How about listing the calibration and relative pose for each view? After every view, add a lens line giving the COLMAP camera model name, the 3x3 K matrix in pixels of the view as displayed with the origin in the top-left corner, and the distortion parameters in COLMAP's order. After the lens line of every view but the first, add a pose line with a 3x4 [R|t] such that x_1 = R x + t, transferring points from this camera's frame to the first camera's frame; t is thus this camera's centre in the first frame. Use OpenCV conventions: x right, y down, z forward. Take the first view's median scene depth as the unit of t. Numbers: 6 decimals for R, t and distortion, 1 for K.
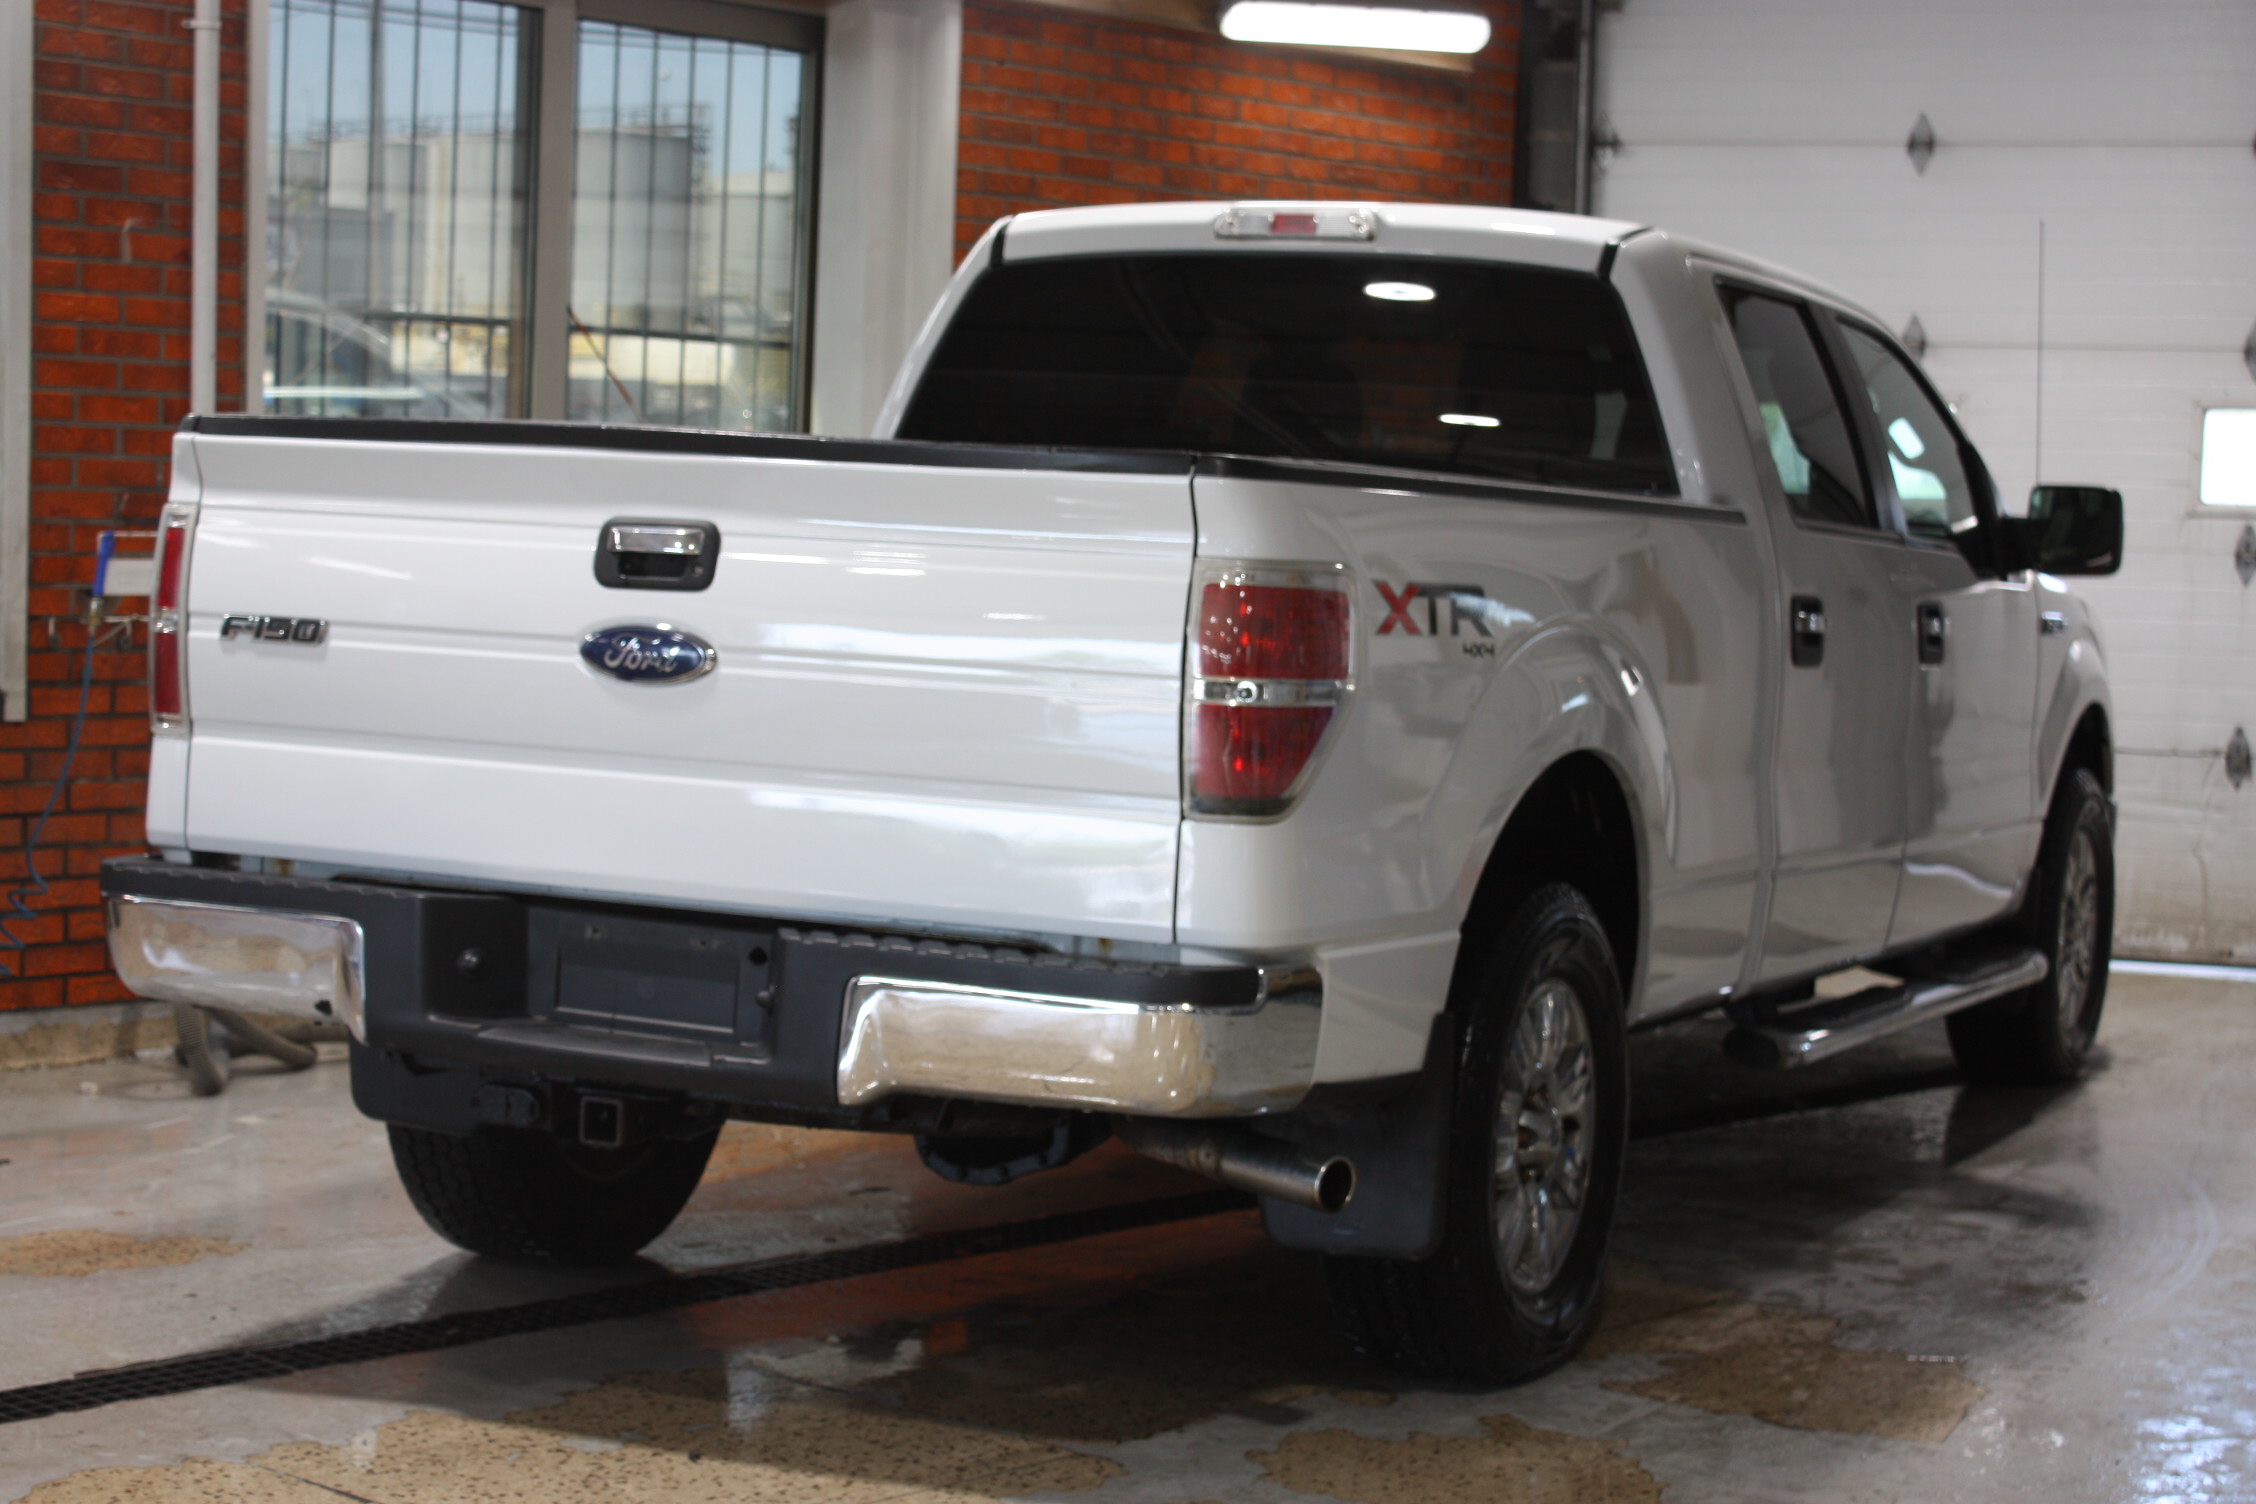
lens RADIAL K [[4063.2, 0, 1128.0], [0, 4063.2, 752.0], [0, 0, 1]] dist [-0.007641, 0.130938]
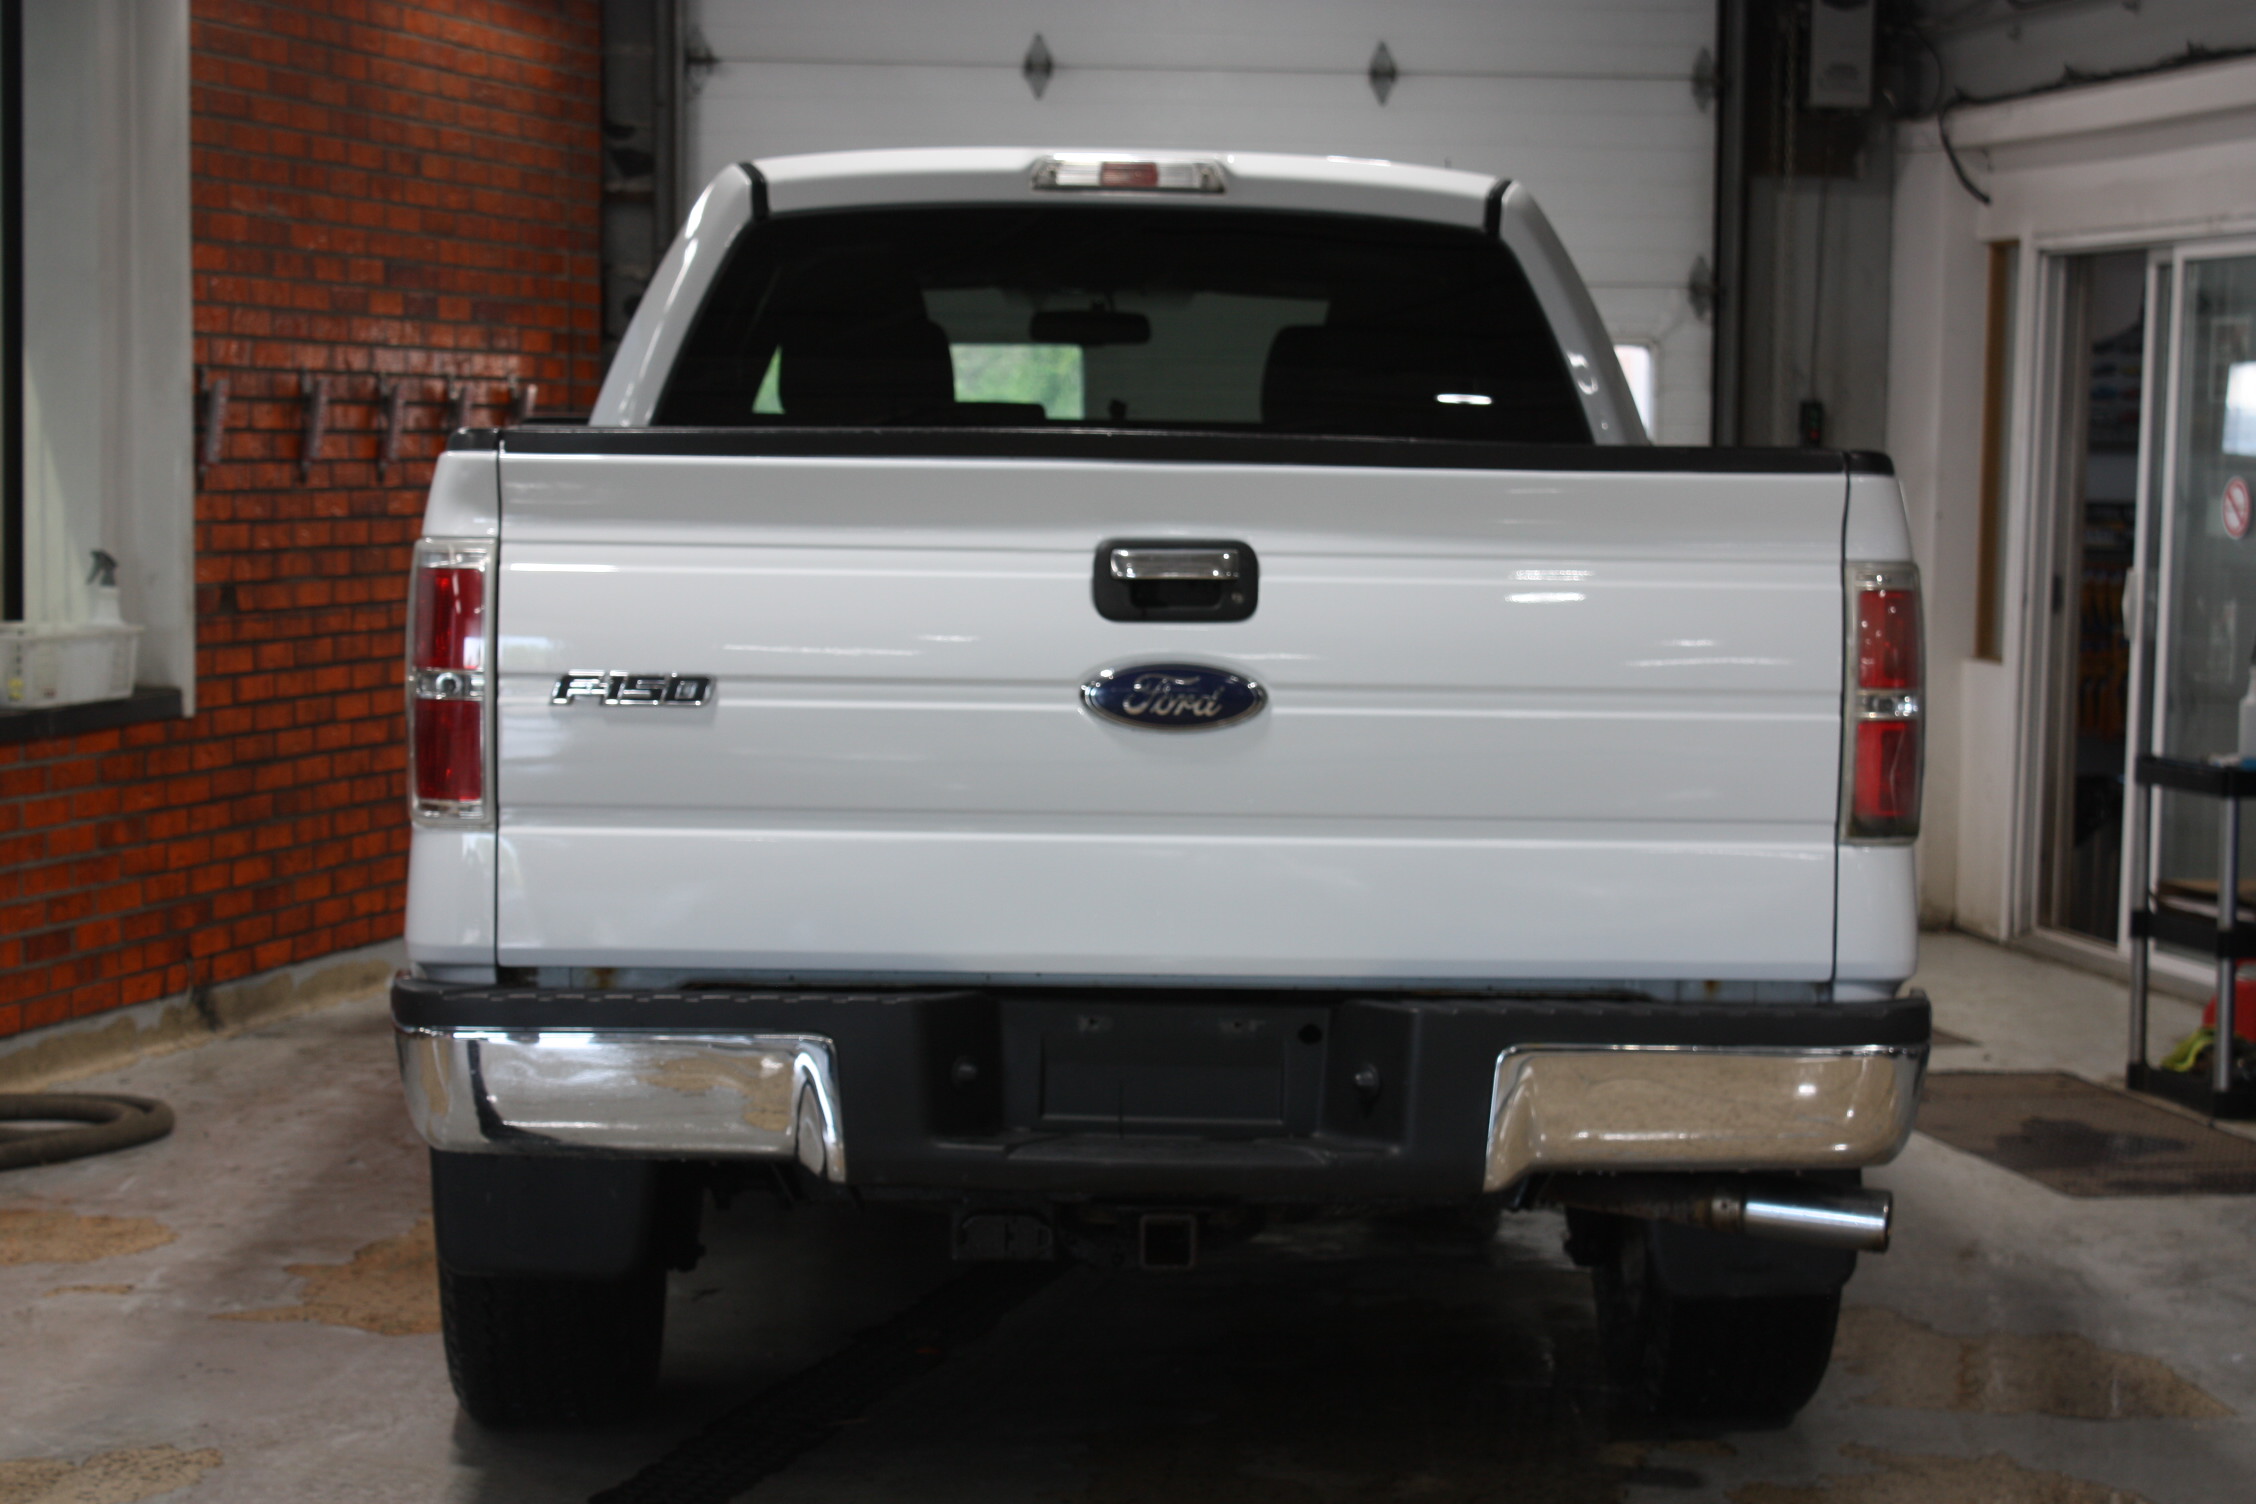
lens RADIAL K [[4358.8, 0, 1128.0], [0, 4358.8, 752.0], [0, 0, 1]] dist [0.039591, 0.067918]
pose [[0.884527, -0.060360, 0.462568, -0.522945], [0.052479, 0.998174, 0.029900, -0.038140], [-0.463528, -0.002172, 0.886079, 0.174555]]
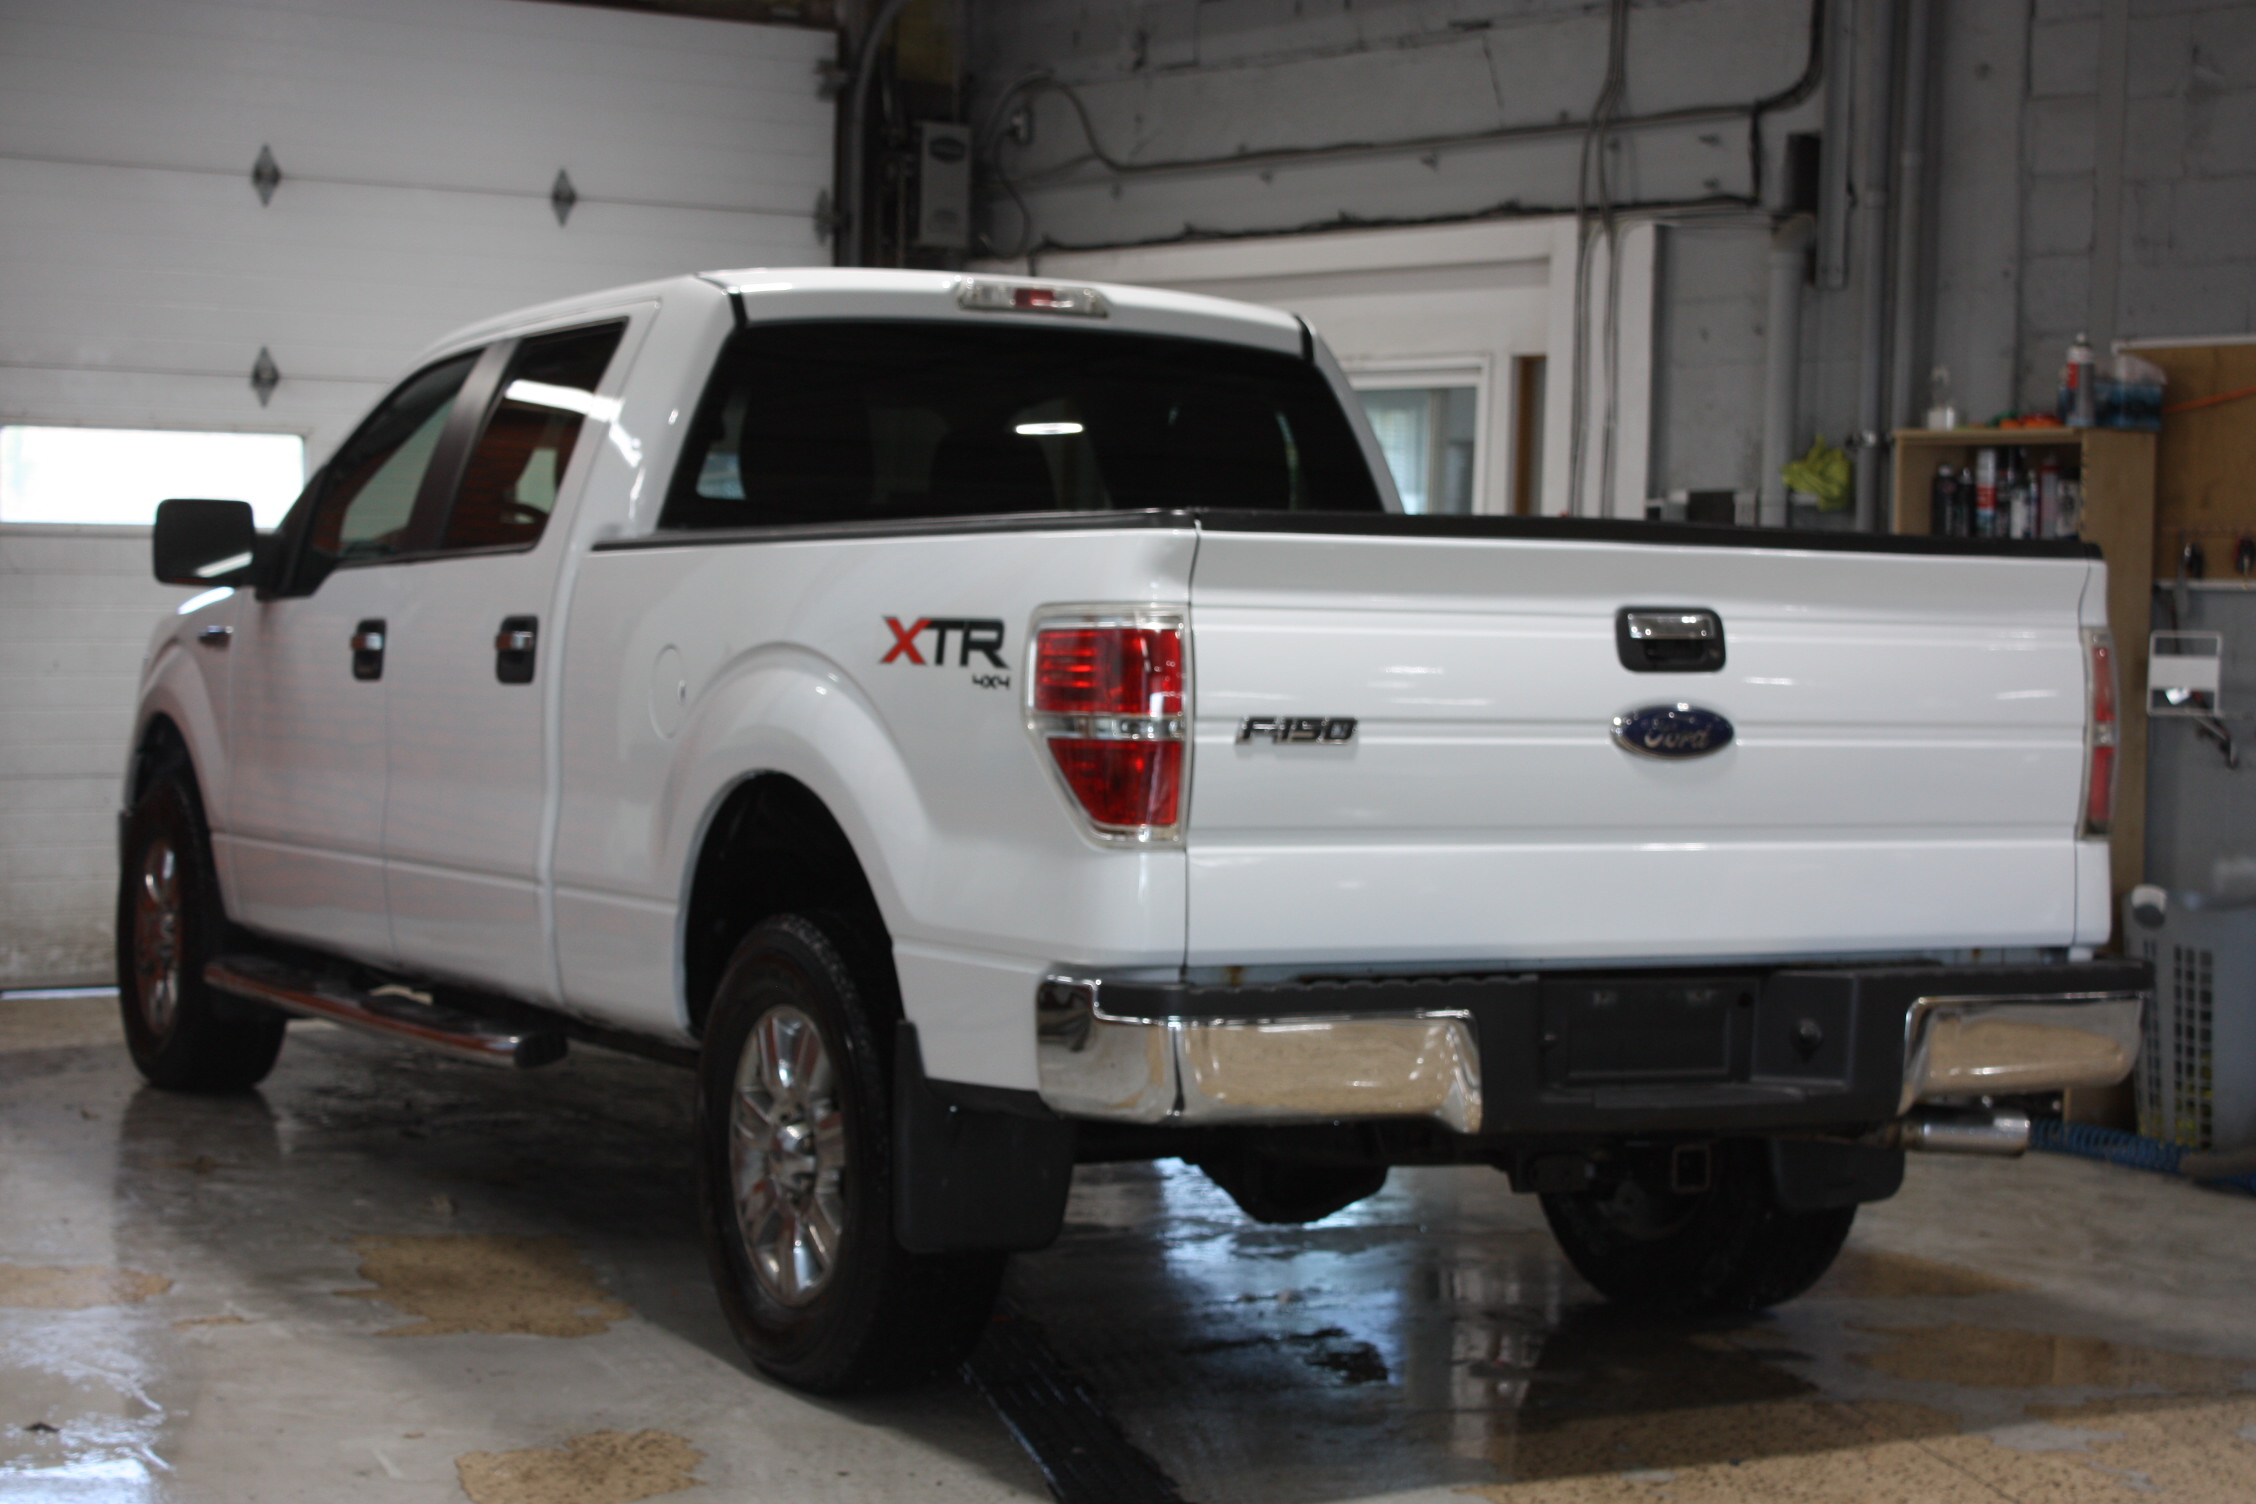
lens RADIAL K [[4210.8, 0, 1128.0], [0, 4210.8, 752.0], [0, 0, 1]] dist [0.011504, 0.058510]
pose [[0.583278, -0.058514, 0.810162, -1.044071], [0.054088, 0.997986, 0.033138, -0.060037], [-0.810470, 0.024492, 0.585269, 0.436556]]
